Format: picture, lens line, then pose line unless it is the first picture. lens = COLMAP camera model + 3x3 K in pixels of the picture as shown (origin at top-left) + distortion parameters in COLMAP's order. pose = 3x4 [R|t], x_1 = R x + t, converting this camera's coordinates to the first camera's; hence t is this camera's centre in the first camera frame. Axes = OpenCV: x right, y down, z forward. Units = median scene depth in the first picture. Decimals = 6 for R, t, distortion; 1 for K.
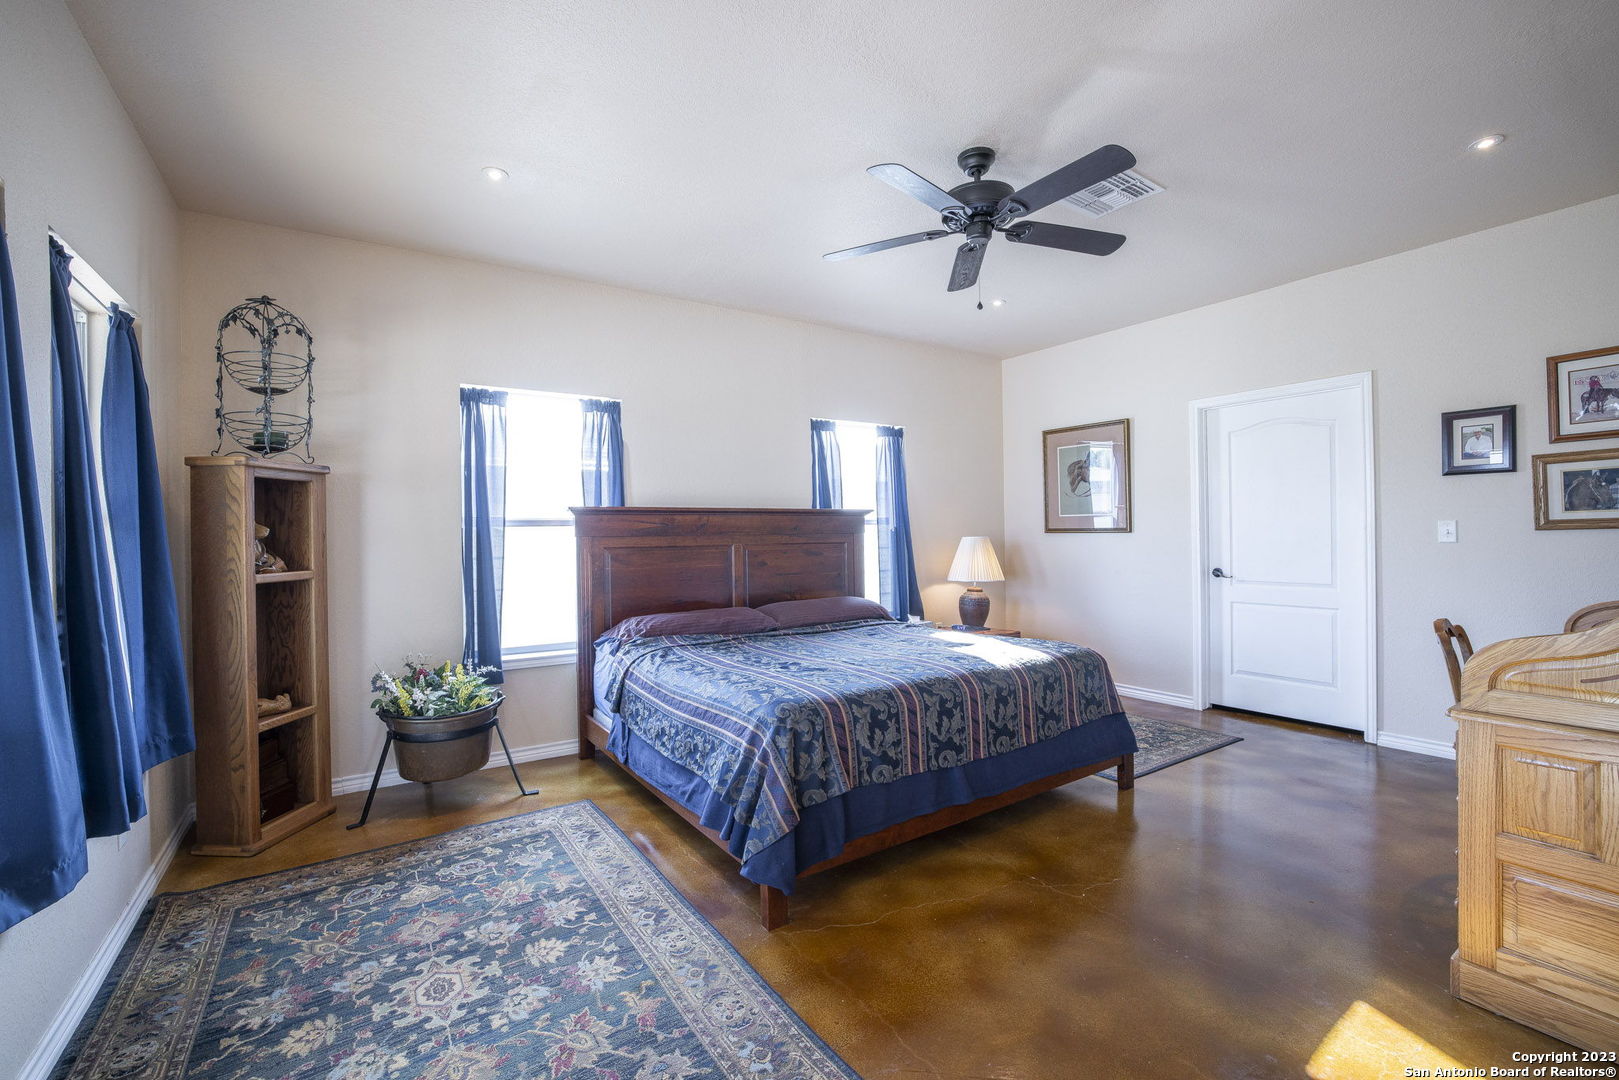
lens RADIAL K [[684.8, 0, 813.6], [0, 684.8, 536.5], [0, 0, 1]] dist [-0.020133, 0.000239]
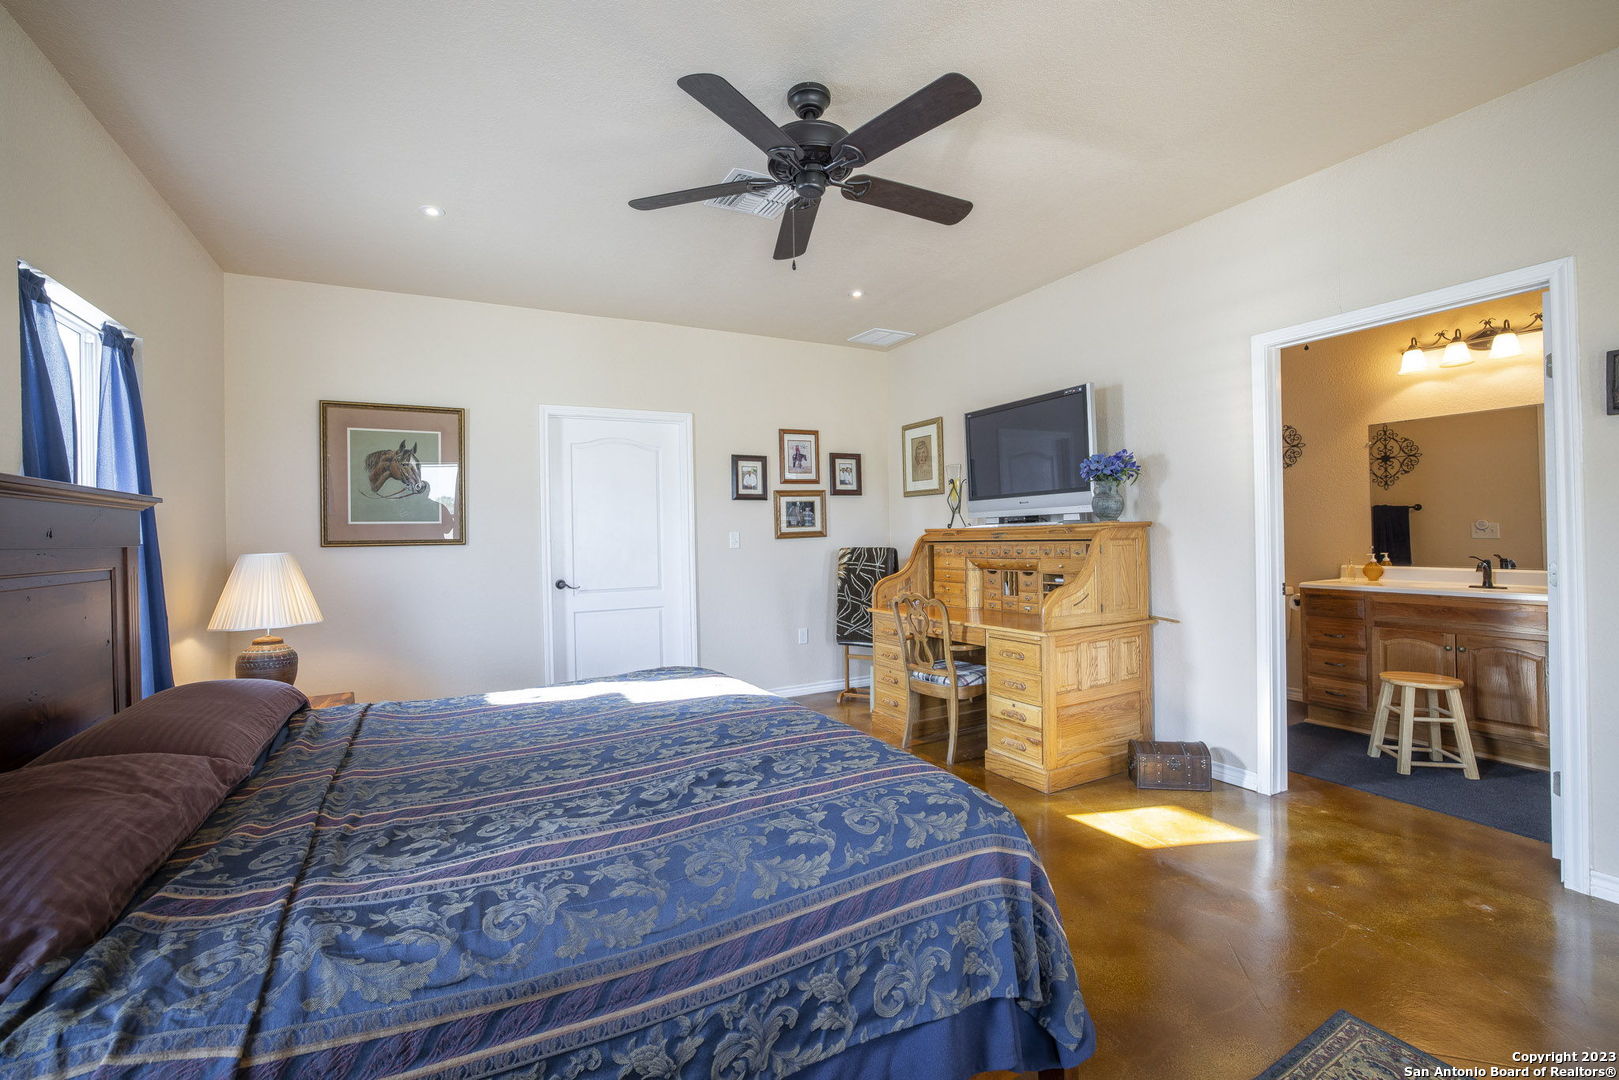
lens RADIAL K [[684.8, 0, 811.6], [0, 684.8, 537.4], [0, 0, 1]] dist [-0.020133, 0.000239]
pose [[0.114484, 0.006421, 0.993404, -0.469578], [0.022962, 0.999695, -0.009108, 0.003554], [-0.993160, 0.023853, 0.114301, 0.715728]]
